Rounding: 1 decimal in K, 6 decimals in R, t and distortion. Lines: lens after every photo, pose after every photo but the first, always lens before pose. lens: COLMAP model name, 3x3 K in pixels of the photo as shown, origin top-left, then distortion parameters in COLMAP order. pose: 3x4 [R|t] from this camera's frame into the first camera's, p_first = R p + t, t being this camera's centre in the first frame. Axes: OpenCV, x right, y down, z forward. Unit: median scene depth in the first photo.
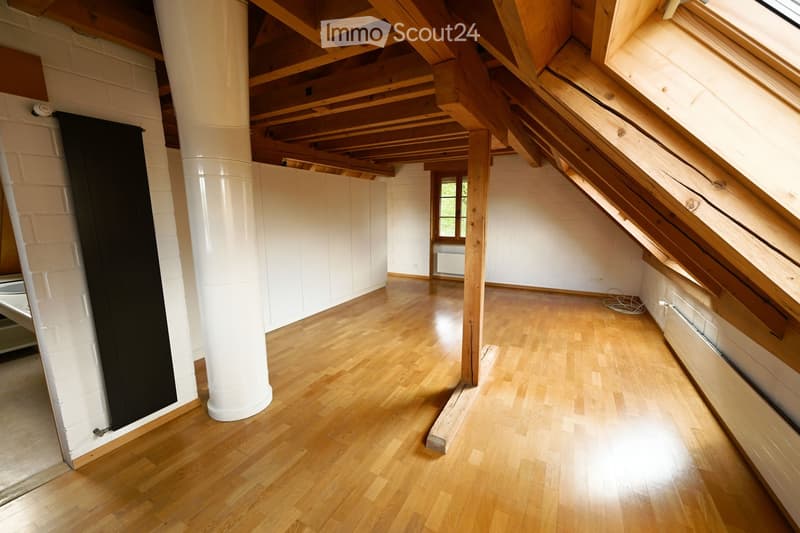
lens RADIAL K [[313.6, 0, 400.0], [0, 313.6, 266.5], [0, 0, 1]] dist [-0.002238, -0.000024]
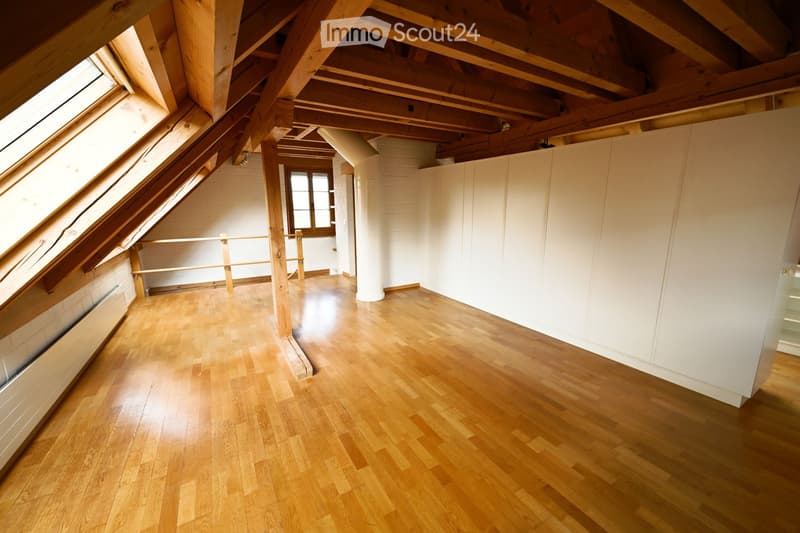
lens RADIAL K [[312.7, 0, 400.0], [0, 312.7, 266.5], [0, 0, 1]] dist [0.014496, -0.004207]
pose [[-0.499878, 0.175319, -0.848166, 0.988457], [-0.142128, 0.949417, 0.280013, -0.319992], [0.854354, 0.260521, -0.449675, 1.833123]]
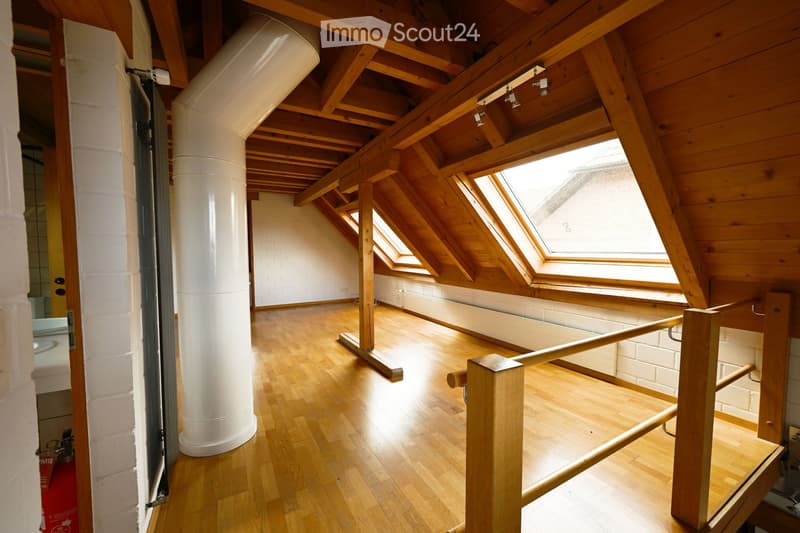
lens RADIAL K [[313.6, 0, 400.0], [0, 313.6, 266.5], [0, 0, 1]] dist [-0.002238, -0.000024]
pose [[0.526571, -0.042057, 0.849090, -0.839664], [0.149301, 0.987827, -0.043662, 0.074295], [-0.836918, 0.149761, 0.526441, 0.050868]]
